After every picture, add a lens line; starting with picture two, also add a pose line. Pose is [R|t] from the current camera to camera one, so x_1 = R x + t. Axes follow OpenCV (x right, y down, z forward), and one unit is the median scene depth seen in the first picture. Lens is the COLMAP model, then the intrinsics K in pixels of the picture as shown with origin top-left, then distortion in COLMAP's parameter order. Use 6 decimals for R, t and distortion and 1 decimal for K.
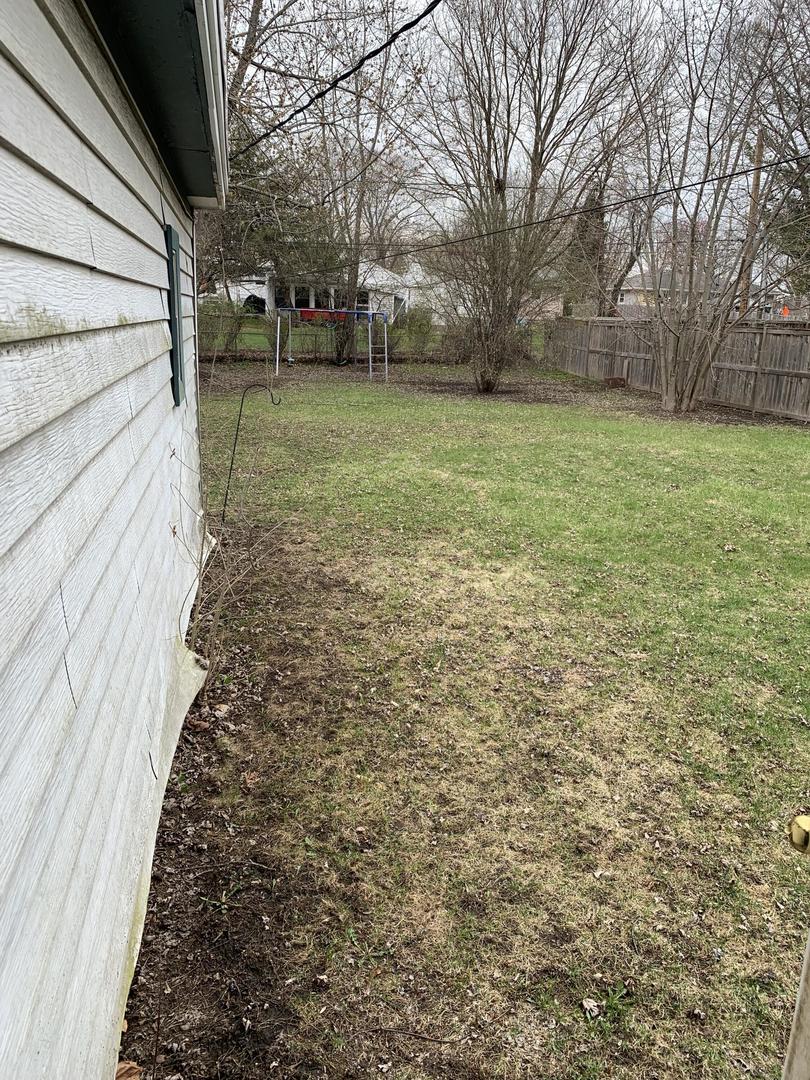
lens RADIAL K [[836.2, 0, 404.3], [0, 836.2, 541.5], [0, 0, 1]] dist [0.046749, -0.043009]
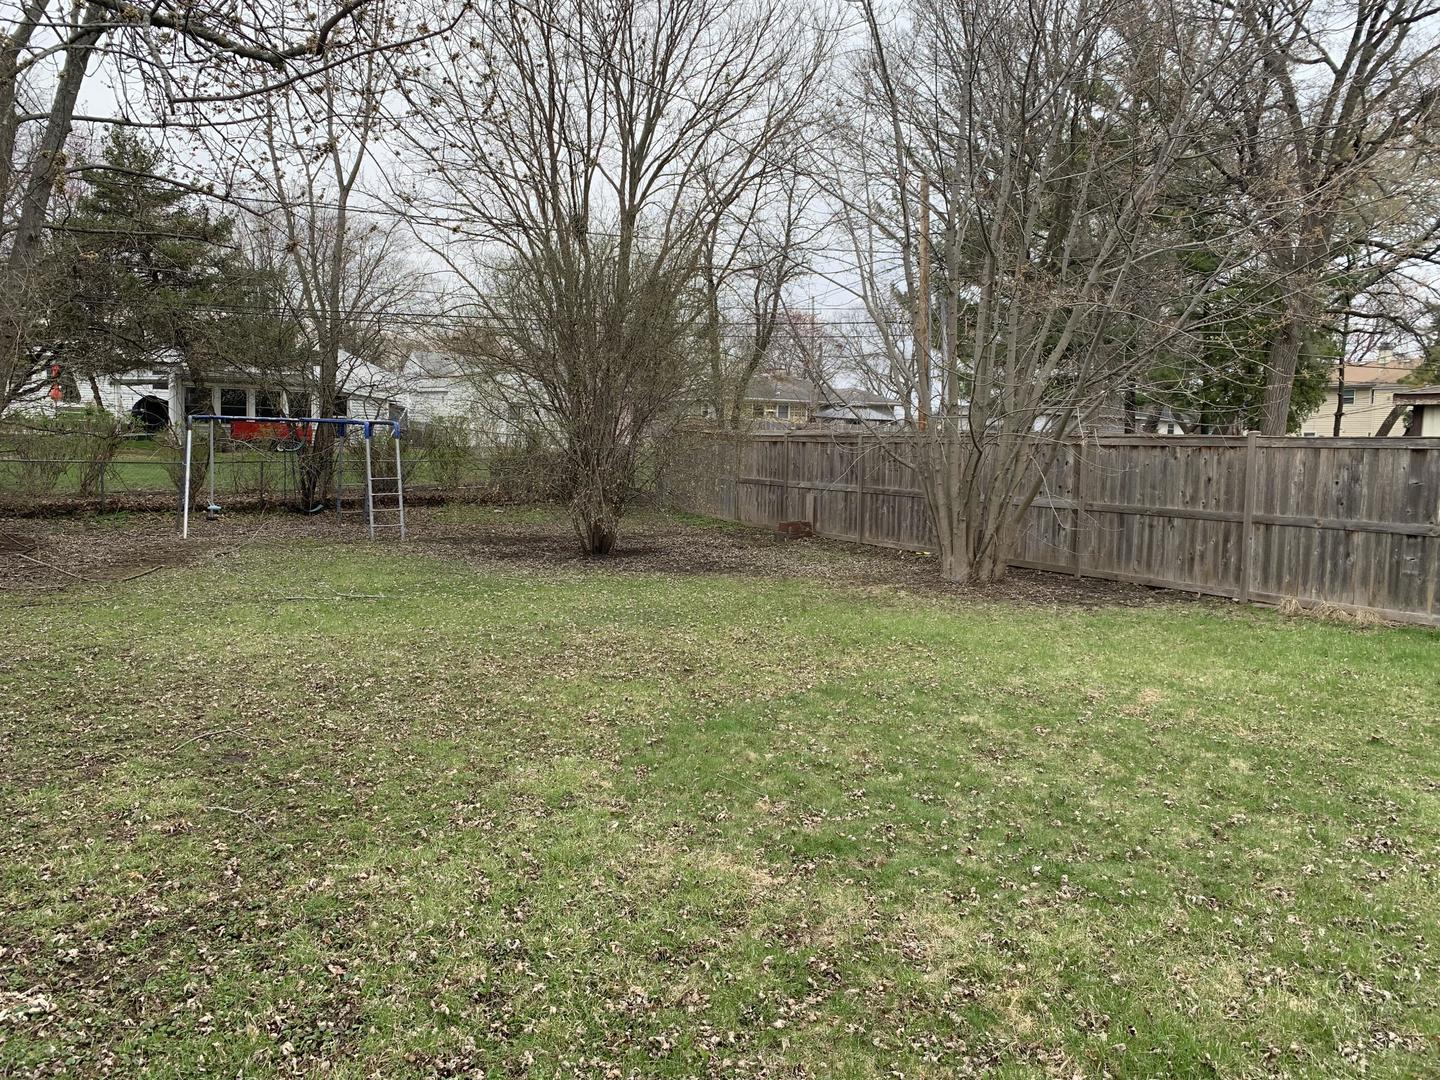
lens RADIAL K [[1115.0, 0, 718.6], [0, 1115.0, 537.0], [0, 0, 1]] dist [0.046749, -0.043009]
pose [[0.958462, -0.036475, 0.282878, -0.030093], [0.084952, 0.983283, -0.161053, -0.054877], [-0.272275, 0.178394, 0.945538, 0.236229]]
